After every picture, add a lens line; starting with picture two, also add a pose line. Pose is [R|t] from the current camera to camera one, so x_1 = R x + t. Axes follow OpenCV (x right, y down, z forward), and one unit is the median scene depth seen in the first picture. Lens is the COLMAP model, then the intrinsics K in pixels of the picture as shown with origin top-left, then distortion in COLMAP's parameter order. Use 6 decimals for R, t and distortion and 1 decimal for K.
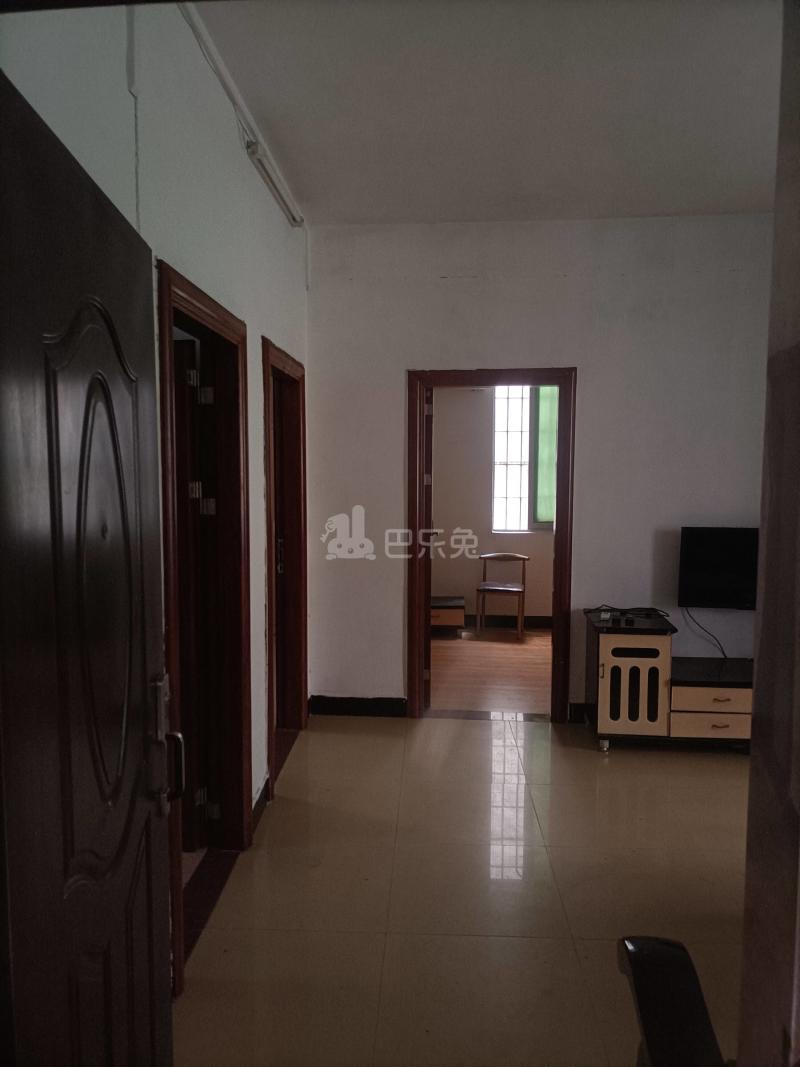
lens RADIAL K [[784.1, 0, 398.9], [0, 784.1, 526.6], [0, 0, 1]] dist [0.008502, -0.001698]
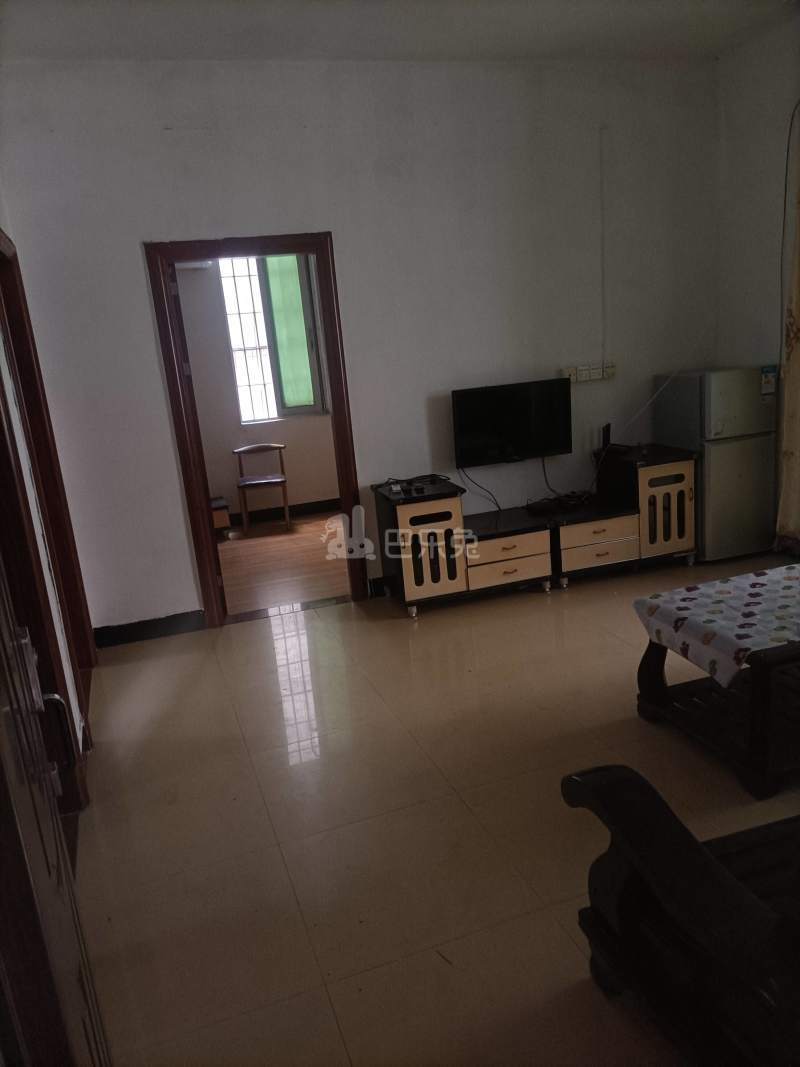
lens RADIAL K [[784.1, 0, 406.4], [0, 784.1, 537.8], [0, 0, 1]] dist [0.008502, -0.001698]
pose [[0.914042, -0.178407, 0.364276, -0.093515], [0.122724, 0.977622, 0.170860, 0.005259], [-0.386607, -0.111468, 0.915483, 0.060121]]
